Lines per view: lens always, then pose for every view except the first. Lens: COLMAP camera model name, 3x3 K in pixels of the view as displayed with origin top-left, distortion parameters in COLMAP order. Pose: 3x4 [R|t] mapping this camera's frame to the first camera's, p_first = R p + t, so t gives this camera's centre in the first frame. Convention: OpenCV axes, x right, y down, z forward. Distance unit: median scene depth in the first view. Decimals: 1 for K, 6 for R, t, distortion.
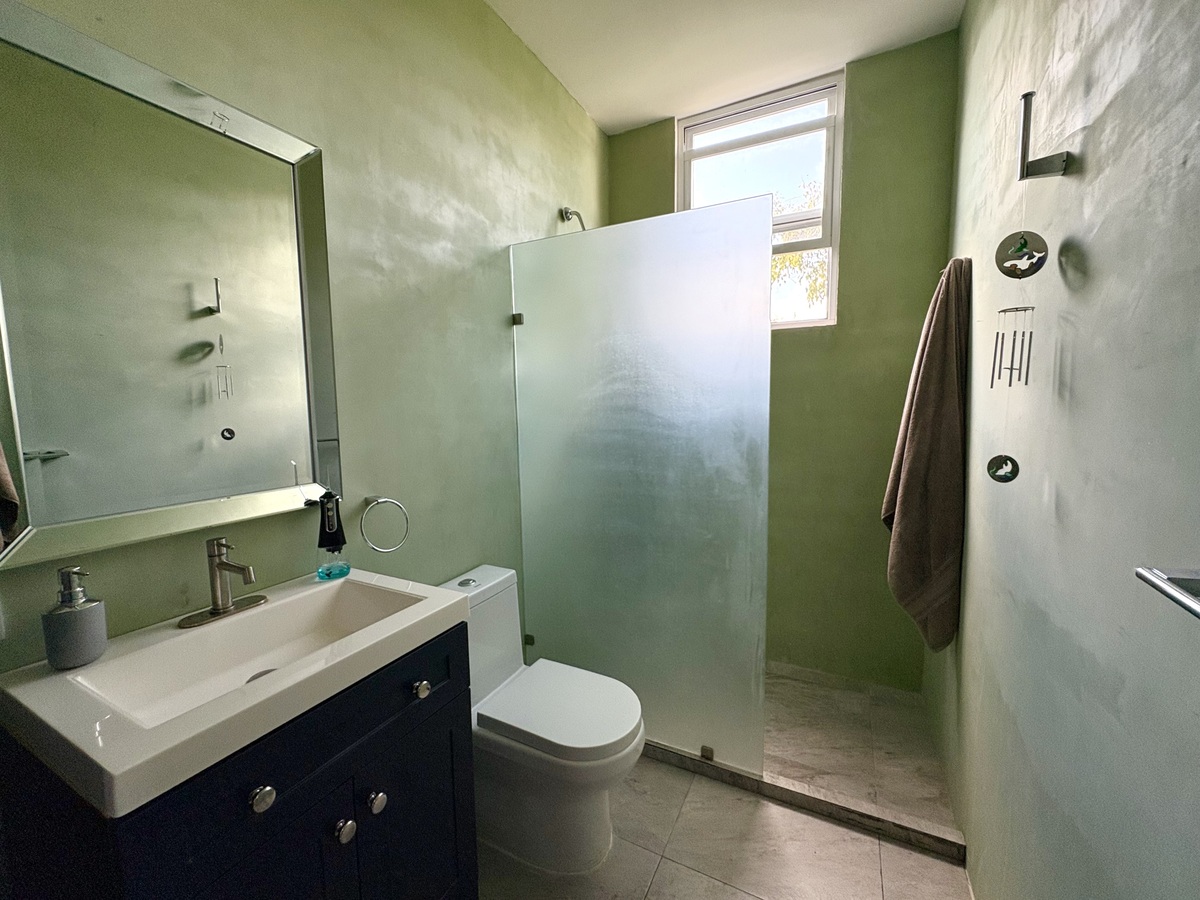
lens RADIAL K [[479.1, 0, 602.7], [0, 479.1, 450.4], [0, 0, 1]] dist [0.001786, 0.000697]
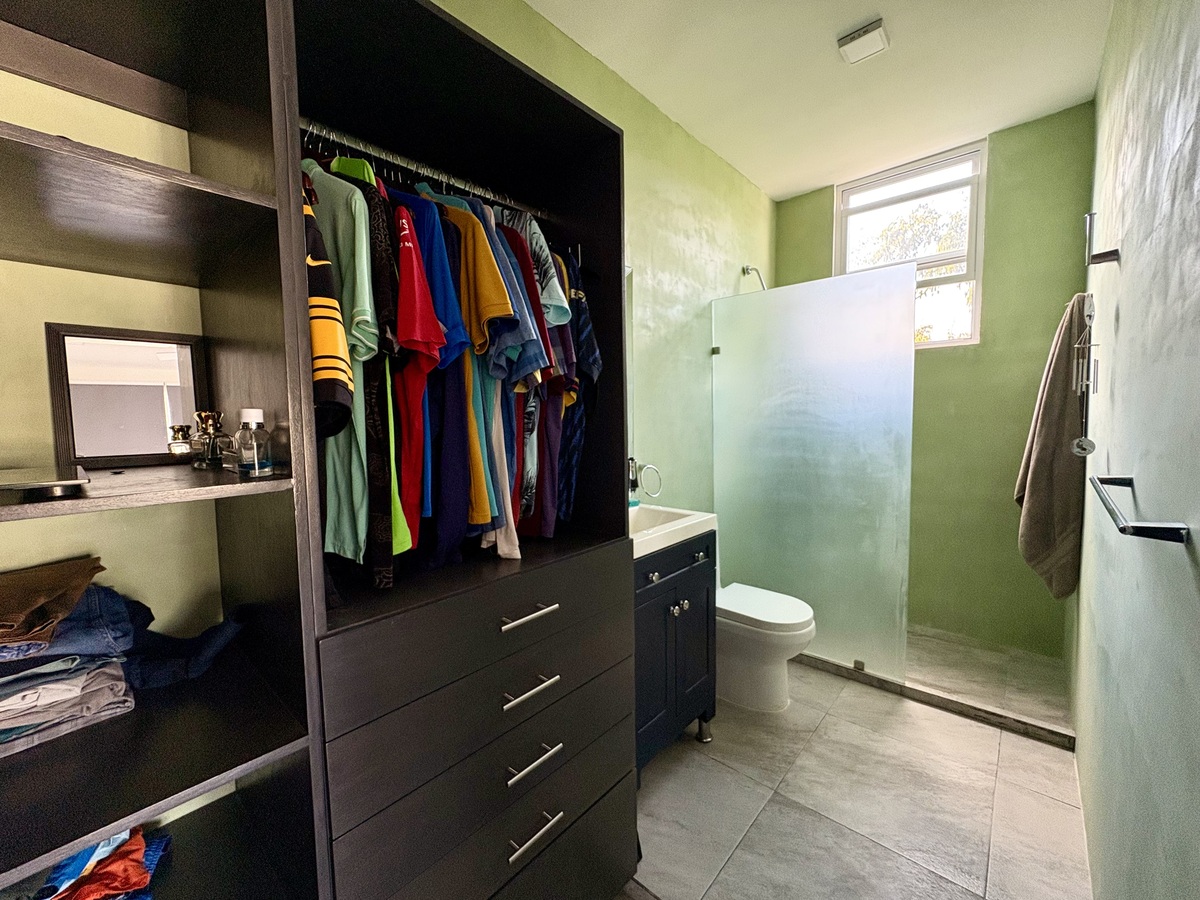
lens RADIAL K [[479.1, 0, 602.7], [0, 479.1, 450.4], [0, 0, 1]] dist [0.001786, 0.000697]
pose [[0.966613, 0.017063, -0.255671, -0.146691], [-0.022497, 0.999579, -0.018346, 0.064196], [0.255250, 0.023485, 0.966590, -0.510928]]
